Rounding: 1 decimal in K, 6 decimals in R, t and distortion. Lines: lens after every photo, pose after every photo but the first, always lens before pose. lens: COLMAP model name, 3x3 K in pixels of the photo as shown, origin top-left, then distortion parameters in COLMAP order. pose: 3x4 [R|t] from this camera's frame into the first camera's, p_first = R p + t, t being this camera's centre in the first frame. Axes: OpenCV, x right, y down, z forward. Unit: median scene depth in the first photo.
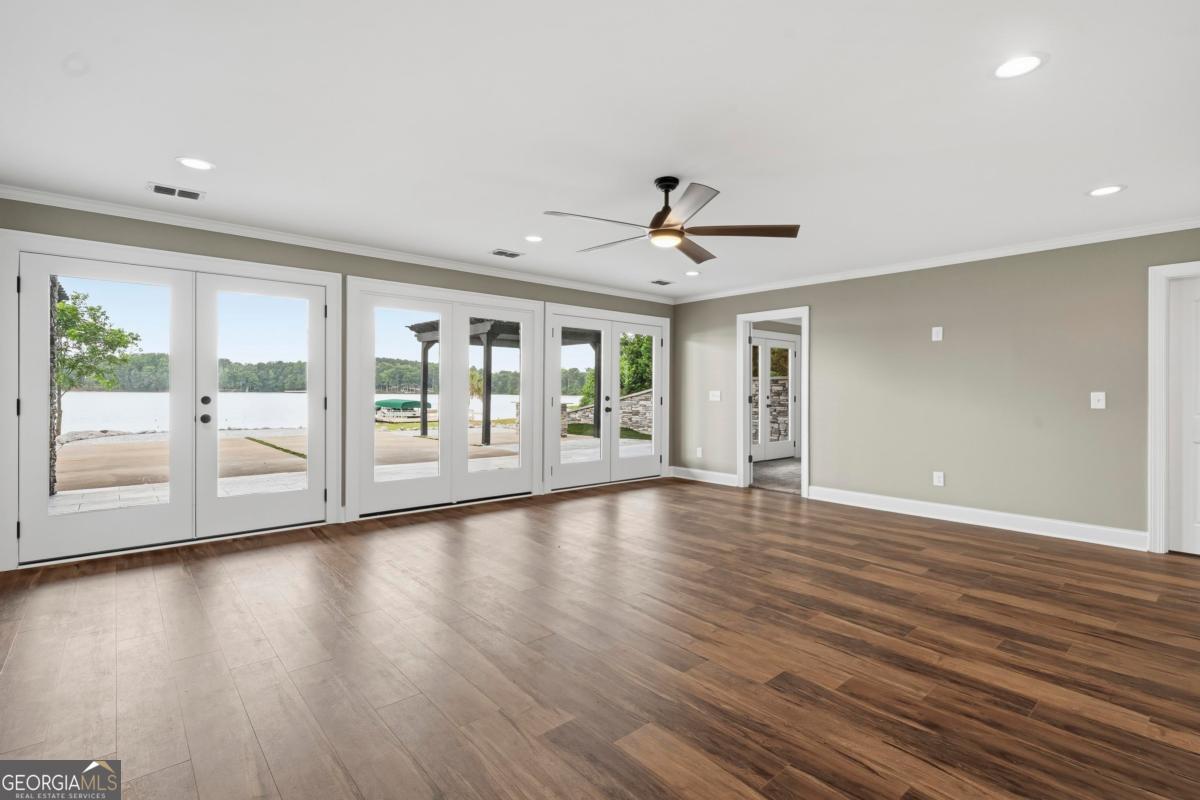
lens RADIAL K [[562.4, 0, 601.8], [0, 562.4, 389.8], [0, 0, 1]] dist [0.020846, -0.000155]
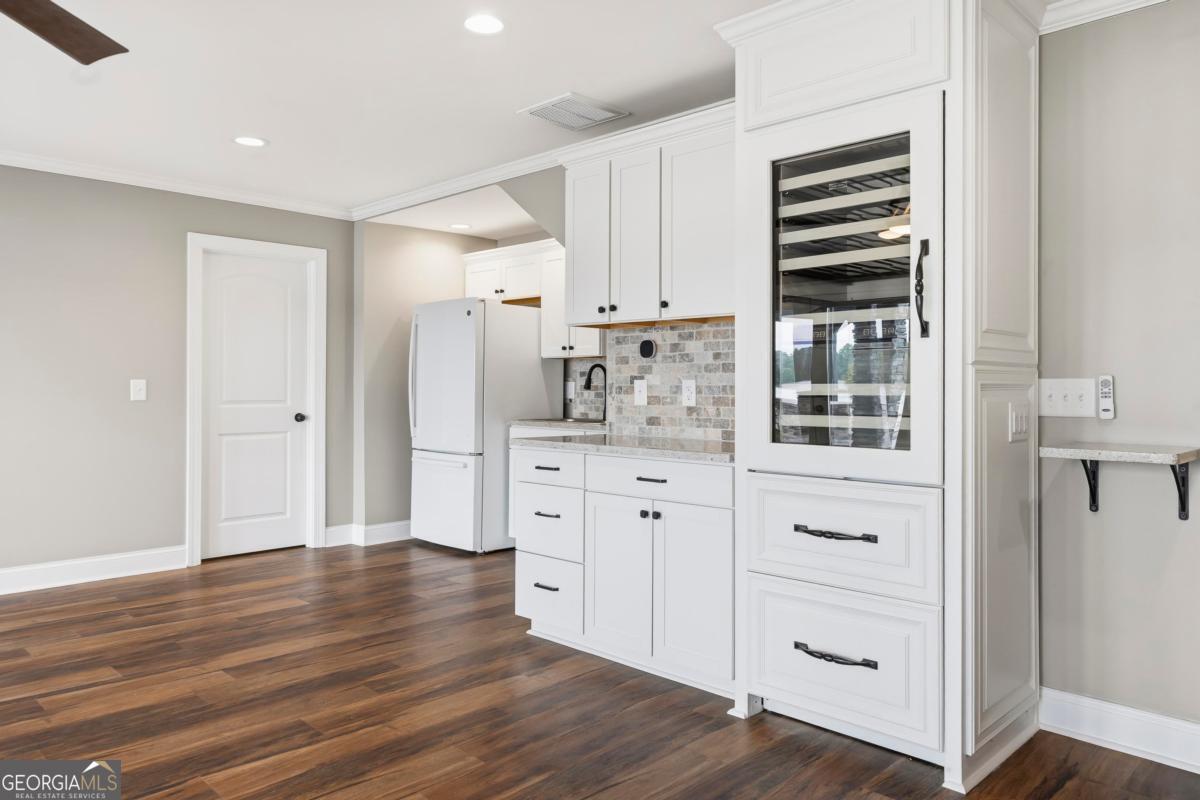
lens RADIAL K [[839.2, 0, 599.8], [0, 839.2, 381.1], [0, 0, 1]] dist [0.002150, 0.003139]
pose [[-0.072546, -0.001142, 0.997364, -0.487450], [-0.006588, 0.999978, 0.000666, 0.003543], [-0.997343, -0.006523, -0.072552, 0.716141]]
